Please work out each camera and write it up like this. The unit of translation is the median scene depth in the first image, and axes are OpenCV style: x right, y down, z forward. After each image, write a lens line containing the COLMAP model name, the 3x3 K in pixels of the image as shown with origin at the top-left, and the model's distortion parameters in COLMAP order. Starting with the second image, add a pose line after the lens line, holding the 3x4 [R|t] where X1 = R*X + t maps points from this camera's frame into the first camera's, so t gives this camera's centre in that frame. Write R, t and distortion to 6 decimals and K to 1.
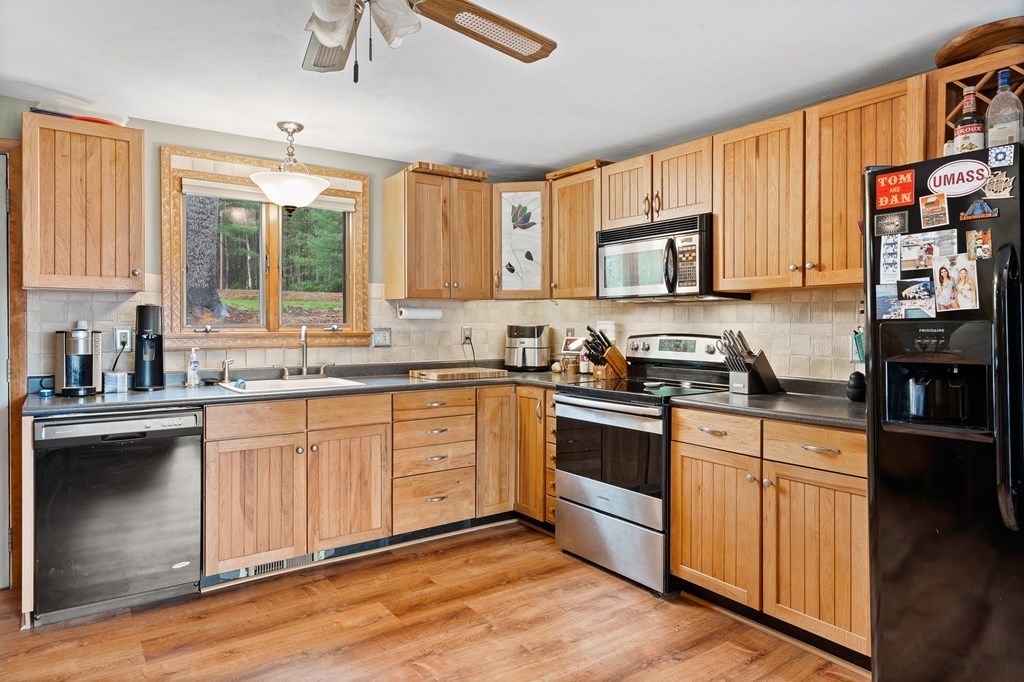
lens RADIAL K [[630.2, 0, 511.6], [0, 630.2, 324.8], [0, 0, 1]] dist [0.001736, 0.001152]
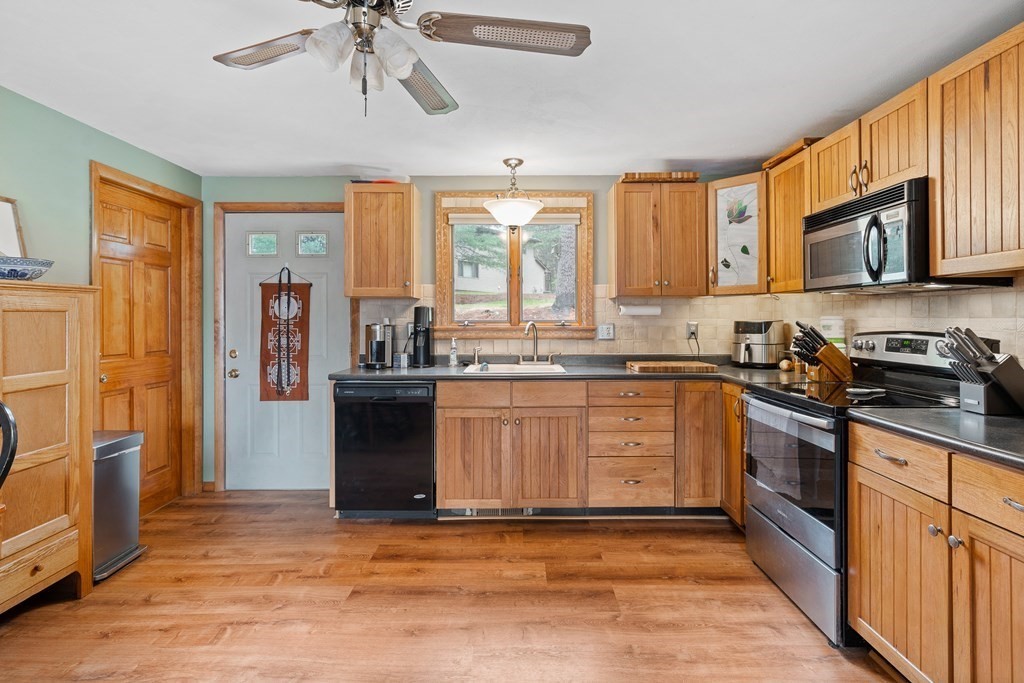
lens RADIAL K [[516.9, 0, 513.9], [0, 516.9, 316.8], [0, 0, 1]] dist [-0.002229, 0.000204]
pose [[0.815141, -0.005249, -0.579238, 0.244215], [0.001037, 0.999971, -0.007603, 0.000066], [0.579261, 0.005597, 0.815123, 0.168873]]
